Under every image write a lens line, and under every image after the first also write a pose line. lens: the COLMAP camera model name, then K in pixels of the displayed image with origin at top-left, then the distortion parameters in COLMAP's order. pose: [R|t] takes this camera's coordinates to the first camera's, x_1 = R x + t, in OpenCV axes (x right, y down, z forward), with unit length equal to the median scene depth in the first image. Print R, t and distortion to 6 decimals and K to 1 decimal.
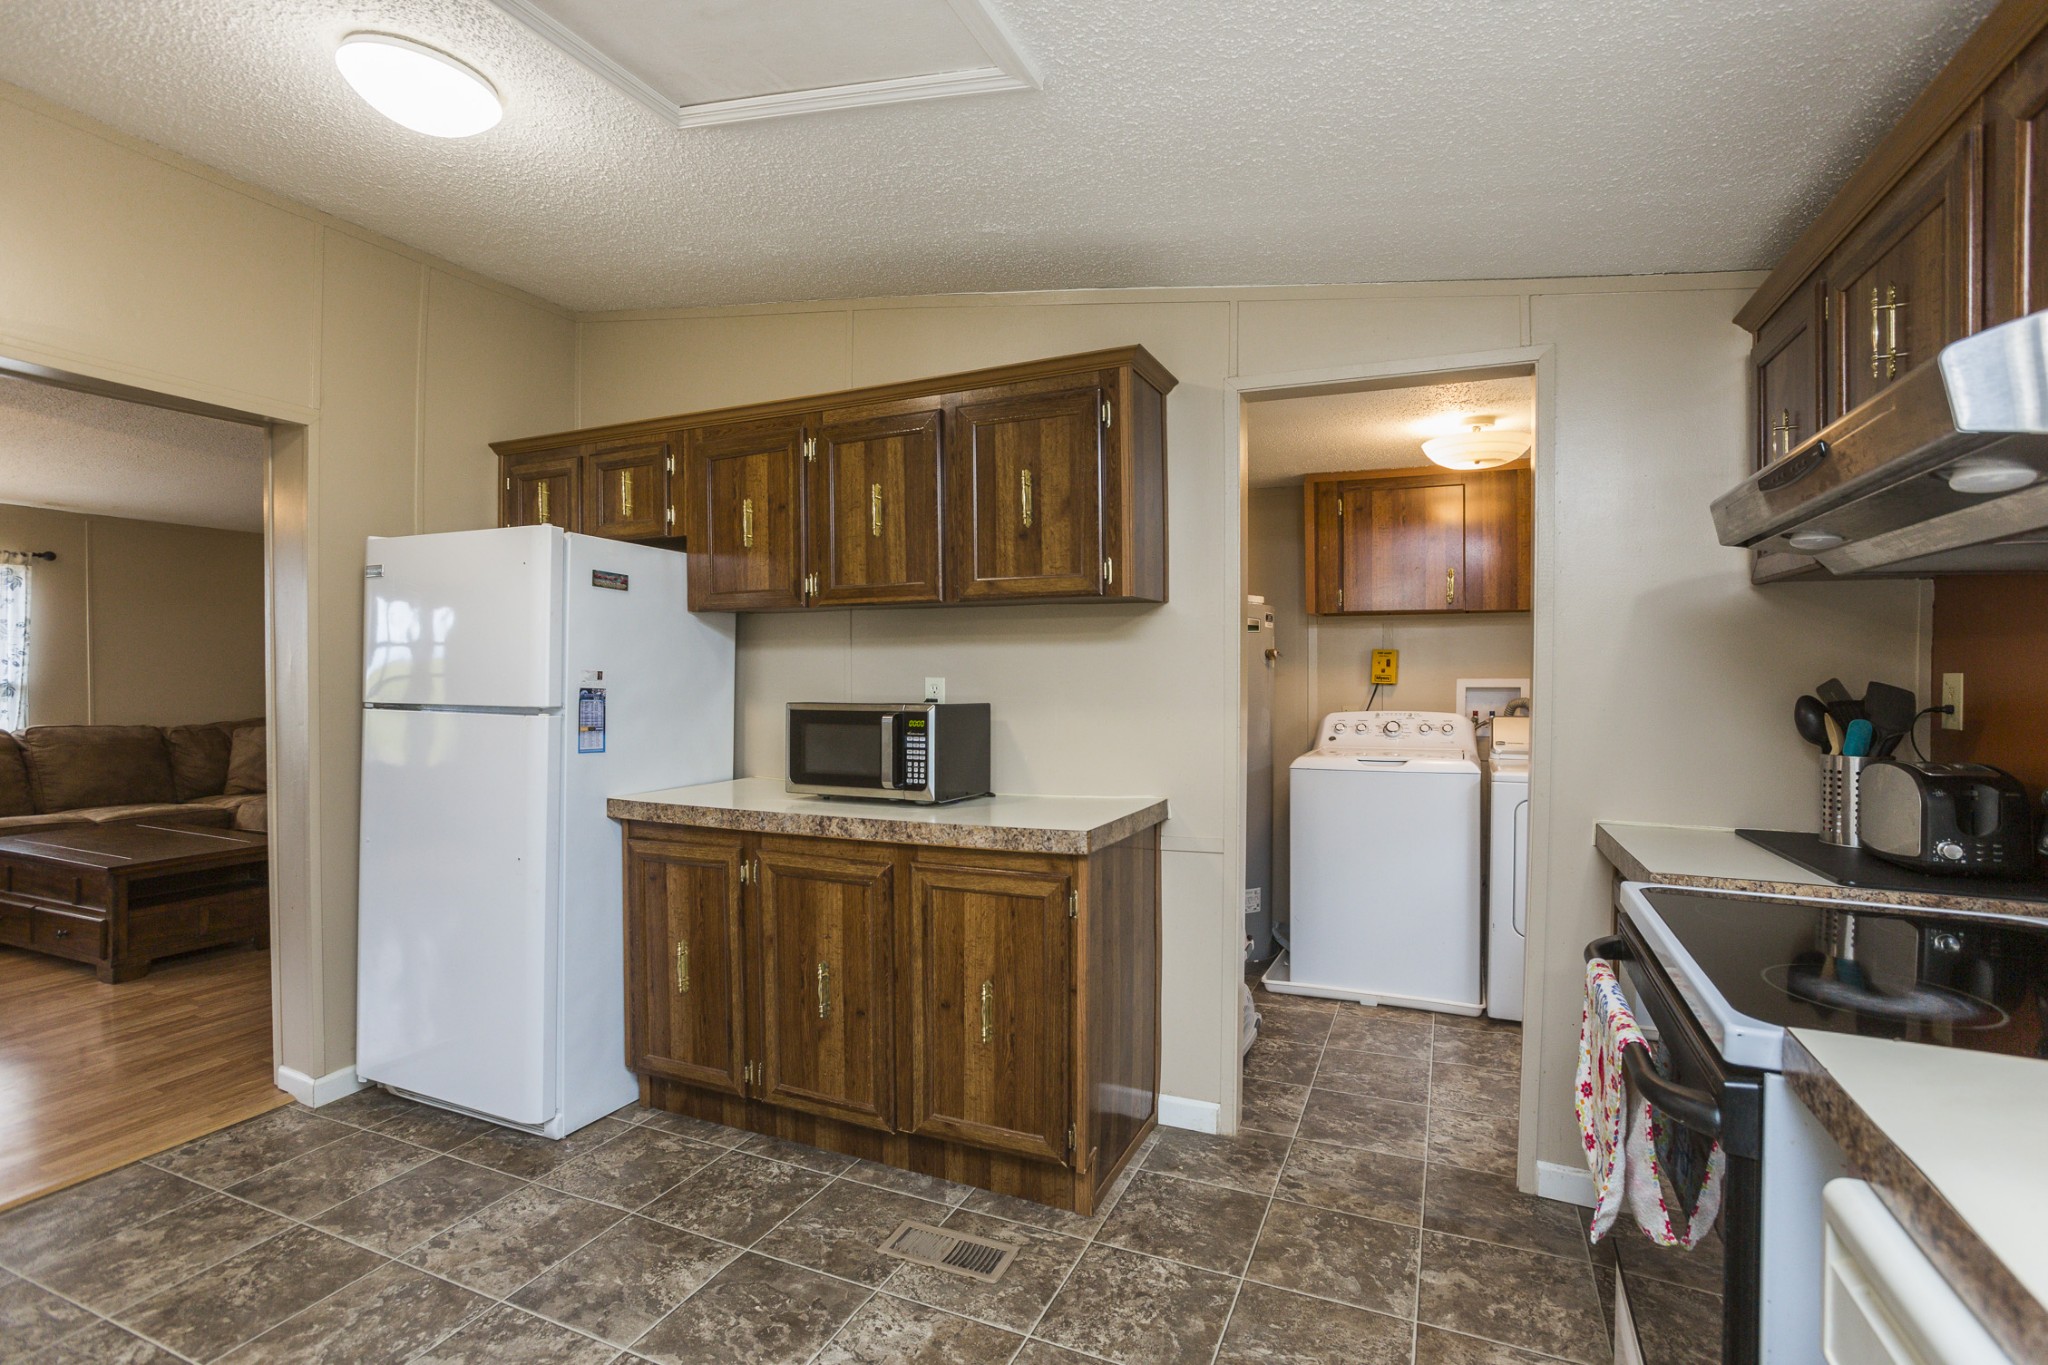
lens RADIAL K [[941.9, 0, 1021.0], [0, 941.9, 687.7], [0, 0, 1]] dist [-0.056856, 0.027801]
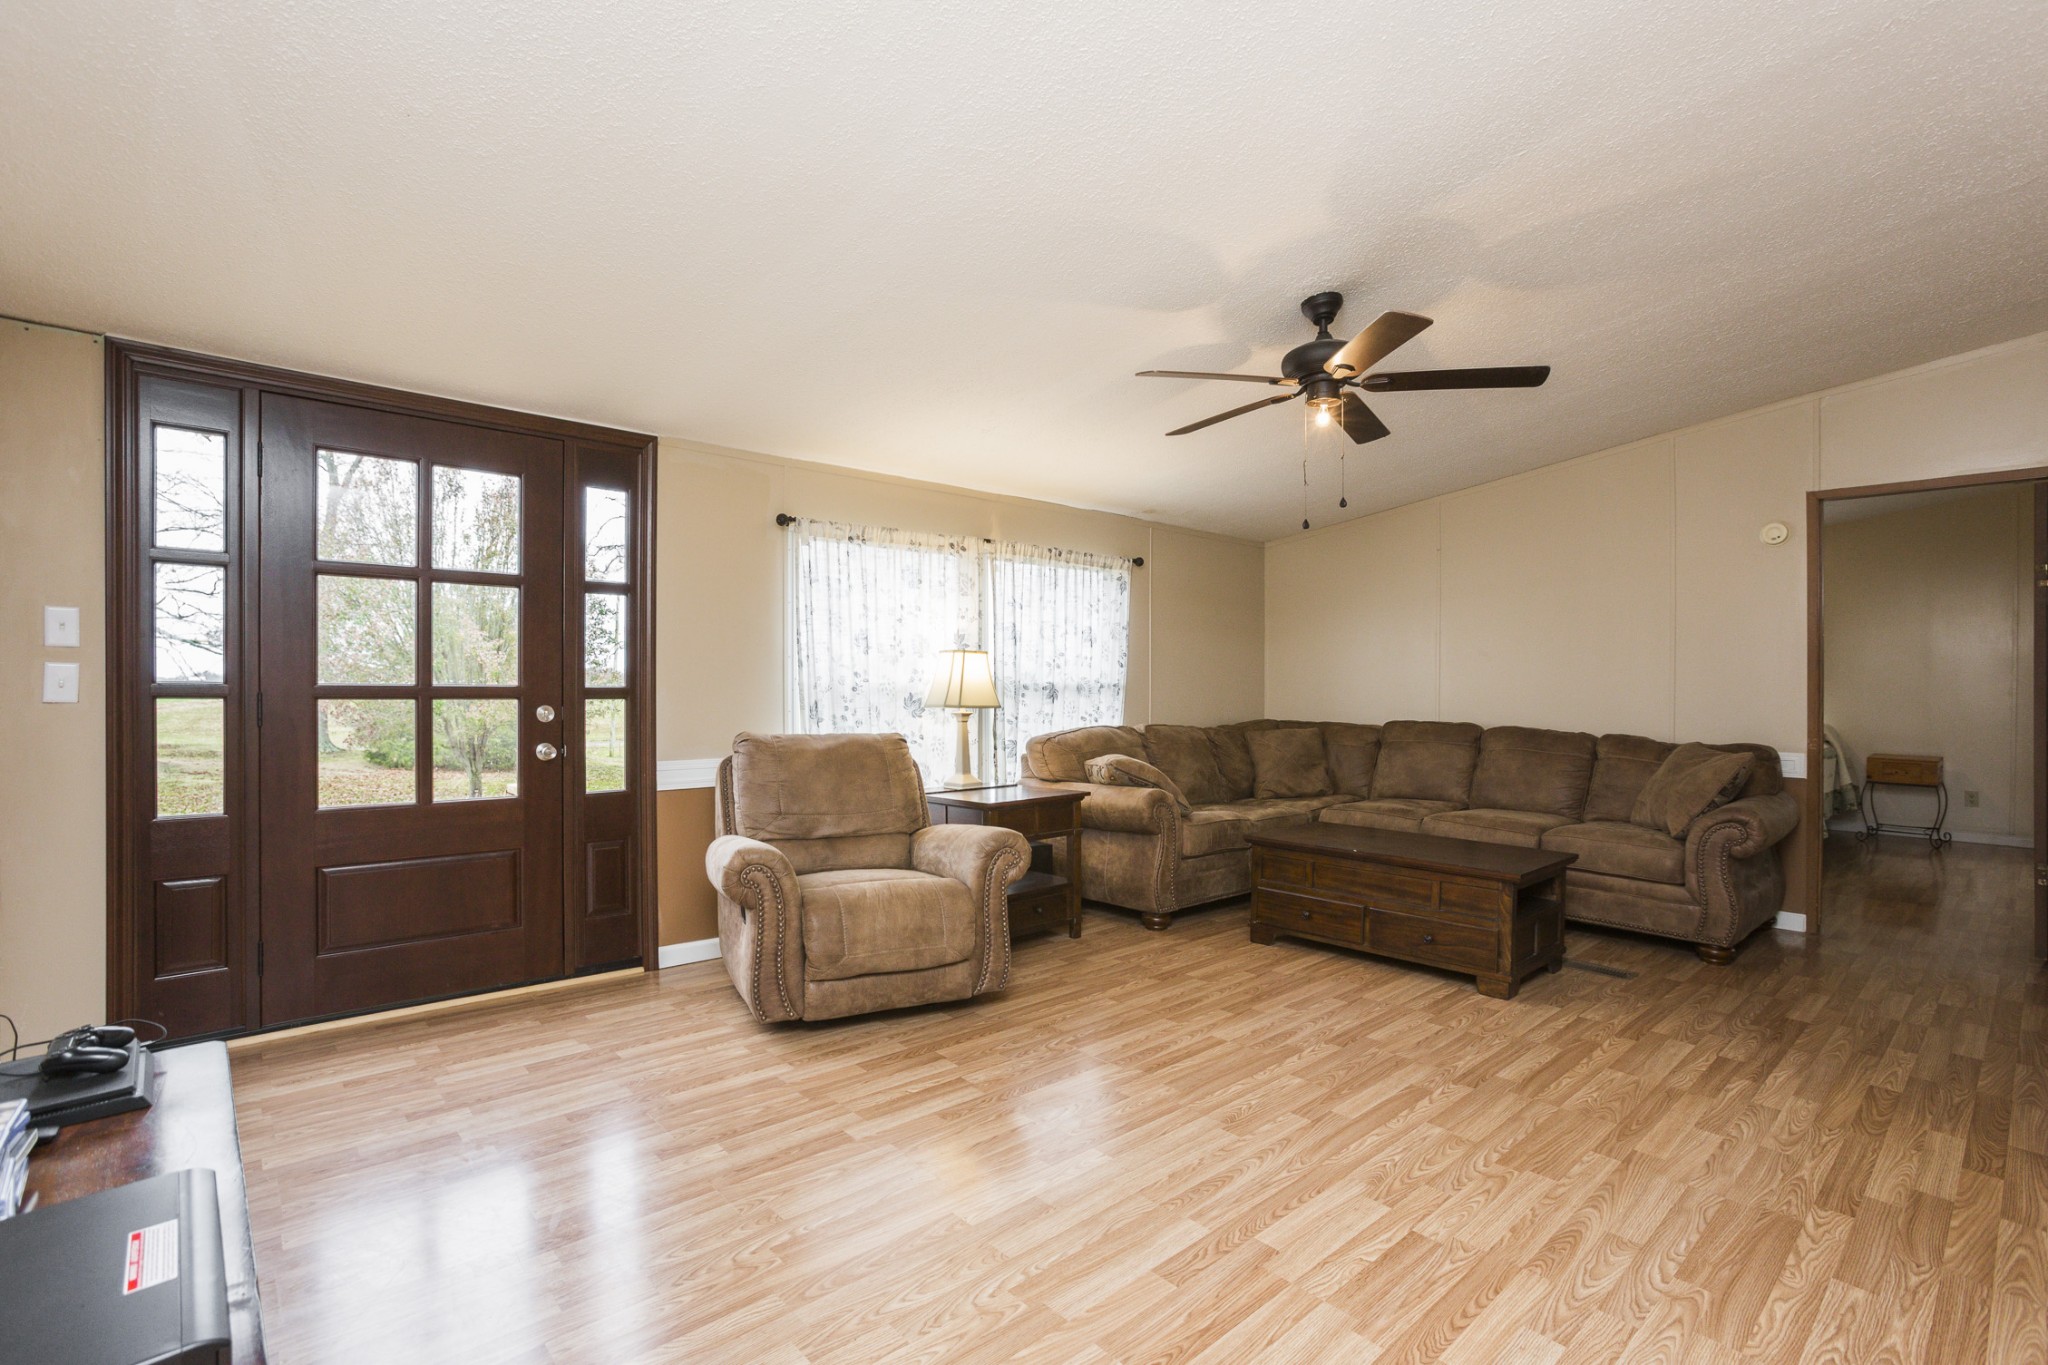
lens RADIAL K [[941.9, 0, 1021.0], [0, 941.9, 687.7], [0, 0, 1]] dist [-0.056856, 0.027801]
pose [[0.913578, 0.003380, -0.406651, -1.612581], [-0.013727, 0.999652, -0.022531, 0.057914], [0.406433, 0.026166, 0.913306, -0.085087]]
